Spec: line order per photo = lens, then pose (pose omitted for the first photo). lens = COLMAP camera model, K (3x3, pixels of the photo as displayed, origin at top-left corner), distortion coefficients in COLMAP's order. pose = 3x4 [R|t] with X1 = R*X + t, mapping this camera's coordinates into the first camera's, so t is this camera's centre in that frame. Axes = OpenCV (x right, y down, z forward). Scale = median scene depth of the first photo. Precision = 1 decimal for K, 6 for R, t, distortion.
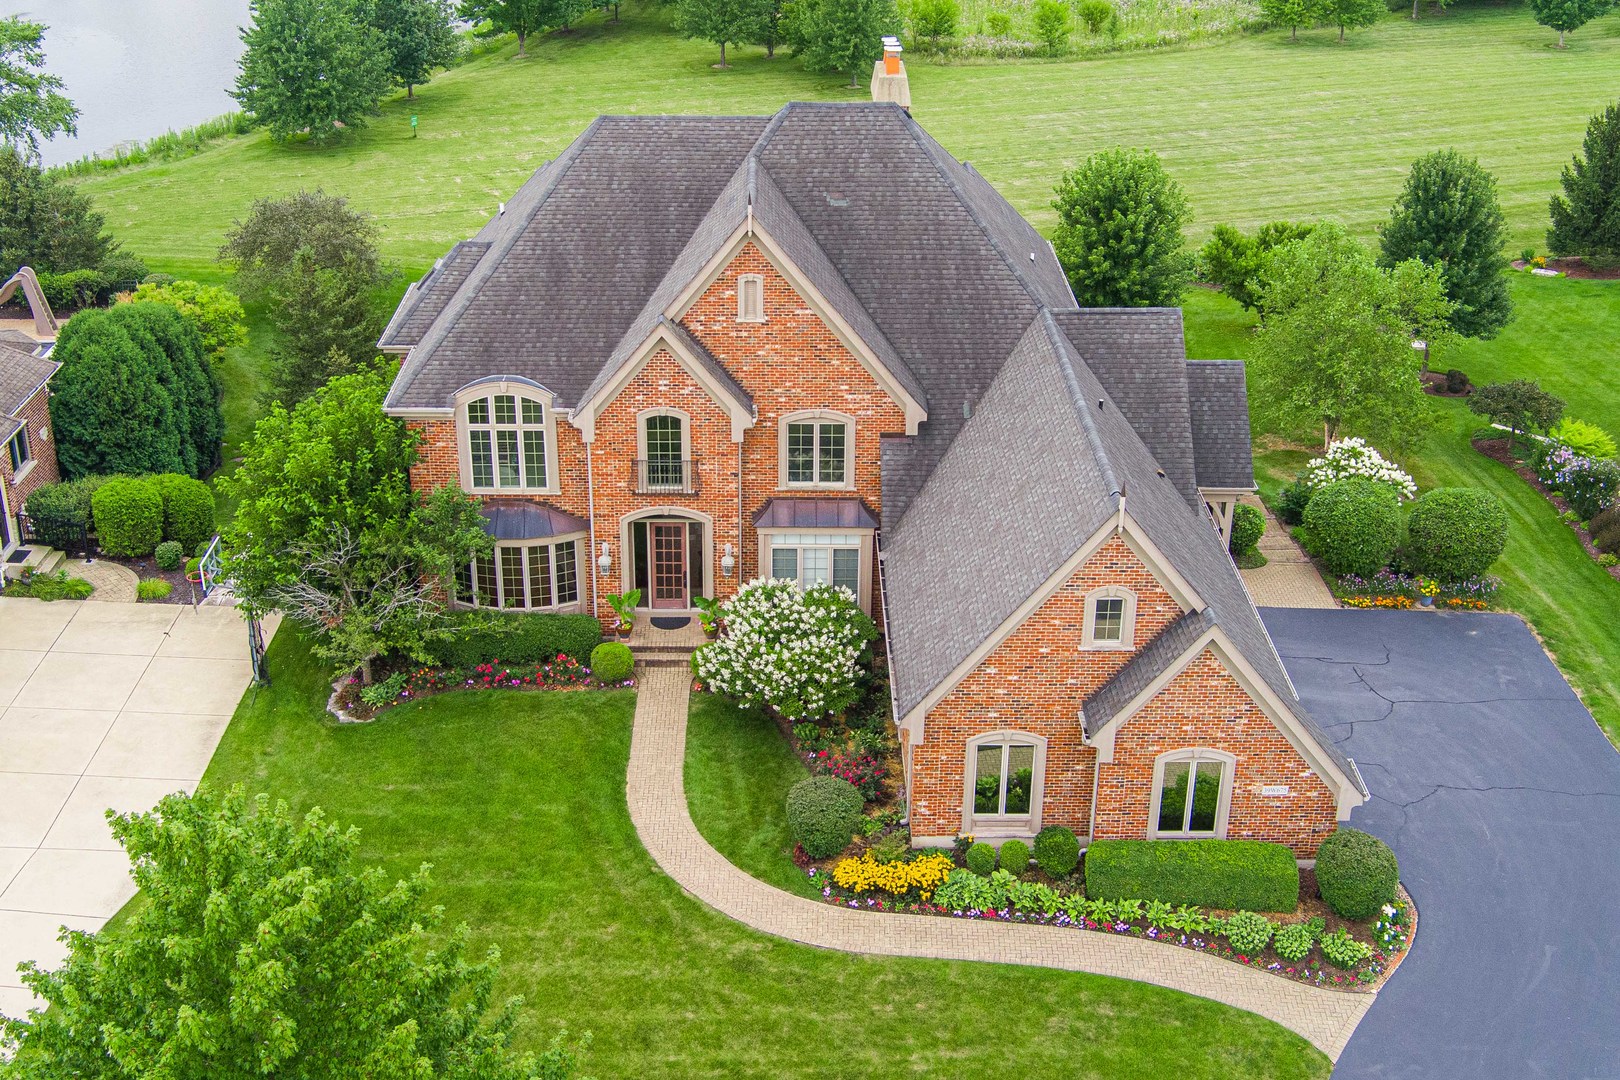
lens RADIAL K [[1824.0, 0, 813.3], [0, 1824.0, 539.3], [0, 0, 1]] dist [-0.070272, 0.000000]
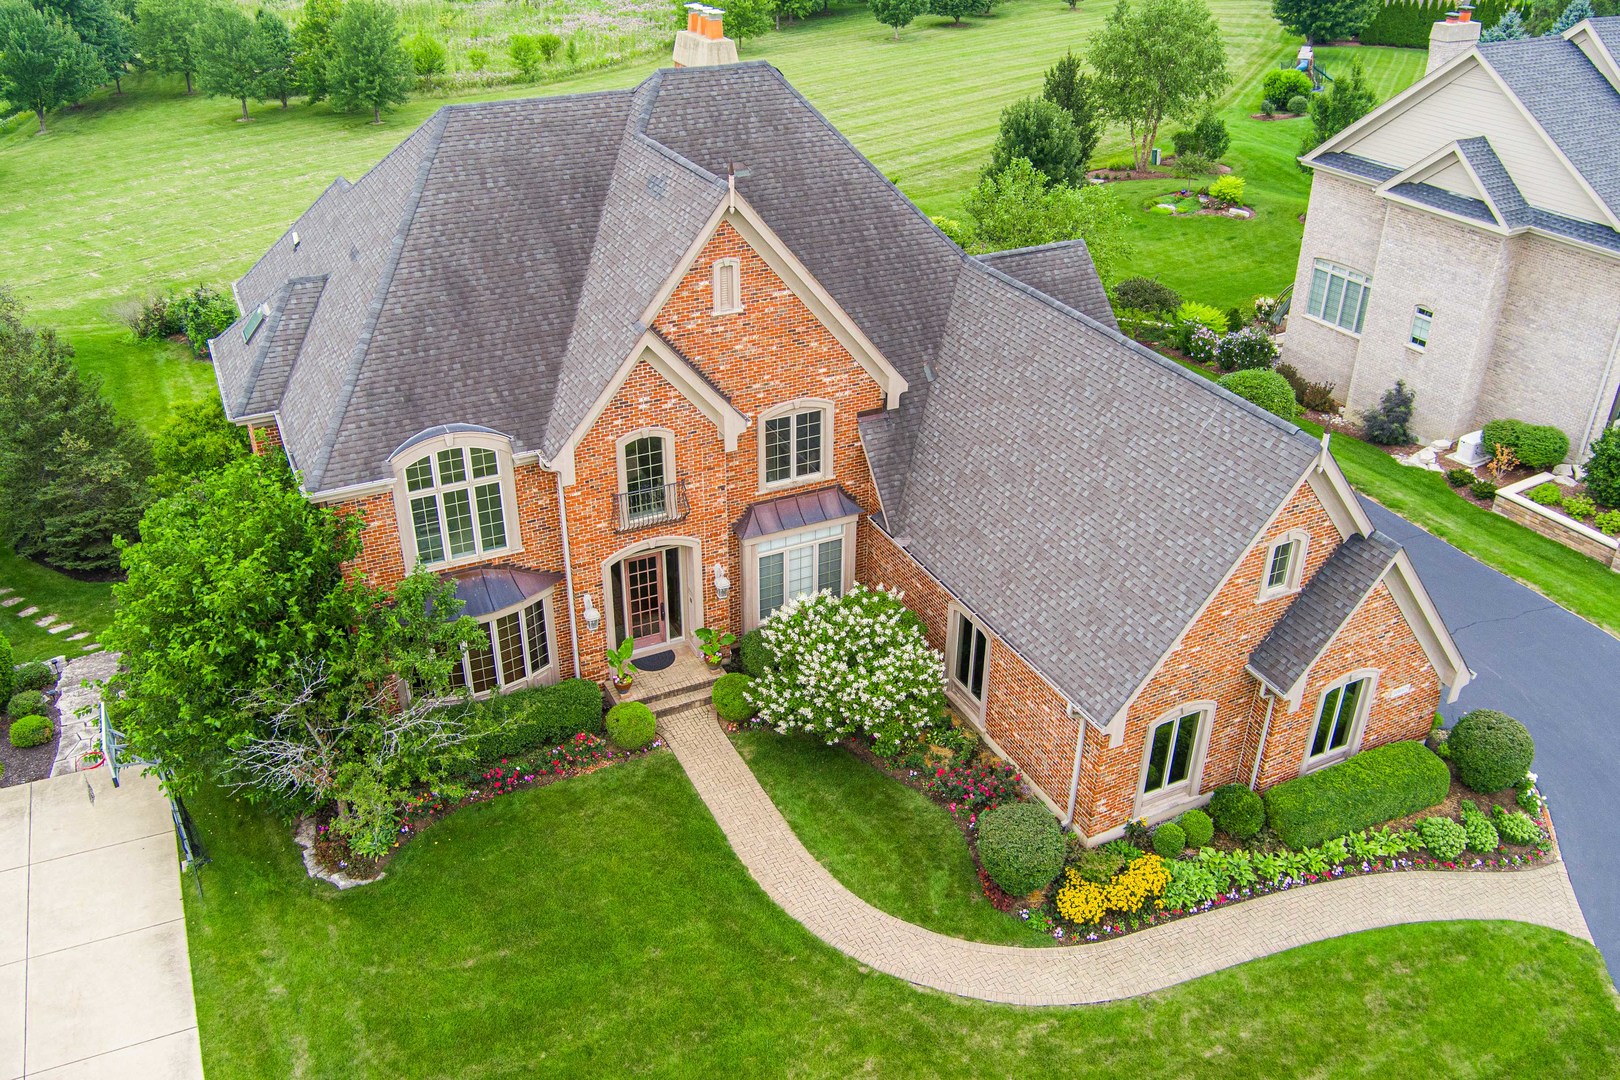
lens RADIAL K [[1295.6, 0, 804.2], [0, 1295.6, 553.0], [0, 0, 1]] dist [-0.082339, 0.030145]
pose [[0.903372, -0.219173, 0.368621, -0.247946], [0.189914, 0.975118, 0.114360, -0.069297], [-0.384514, -0.033304, 0.922518, 0.399346]]
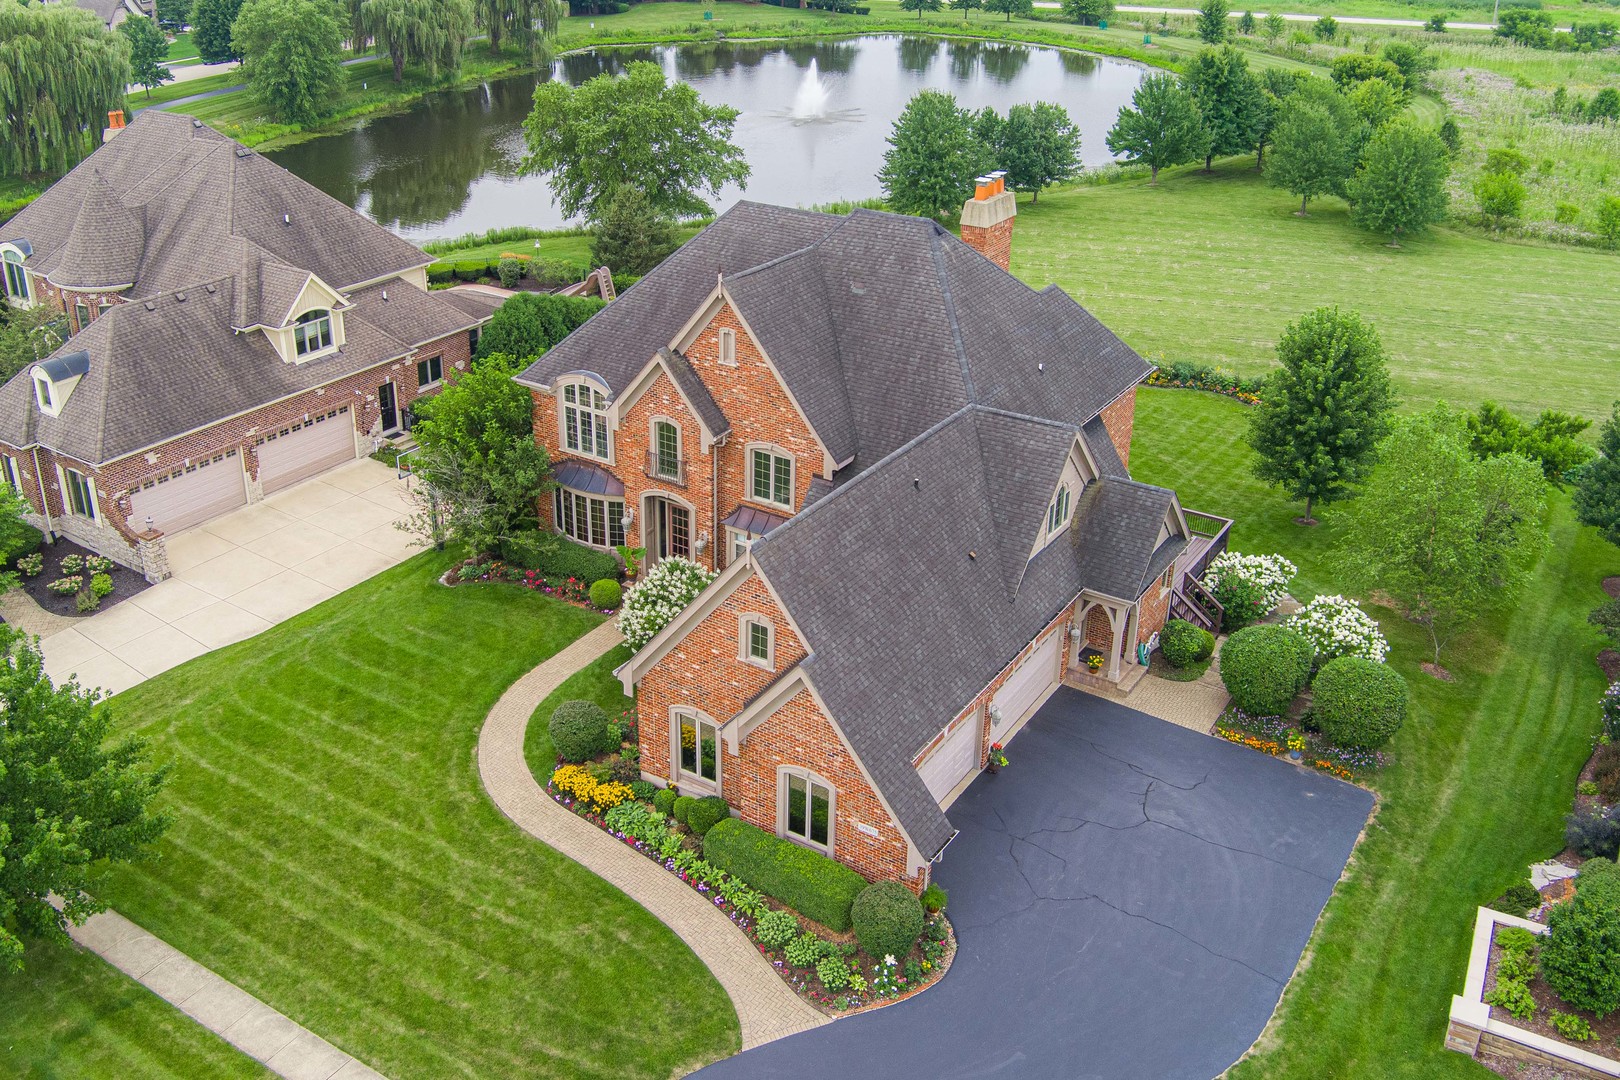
lens RADIAL K [[1424.6, 0, 798.1], [0, 1424.6, 525.1], [0, 0, 1]] dist [-0.075348, 0.019138]
pose [[0.834961, 0.239108, -0.495648, 0.522269], [-0.249530, 0.967261, 0.046266, -0.066627], [0.490484, 0.085049, 0.867290, 0.152518]]
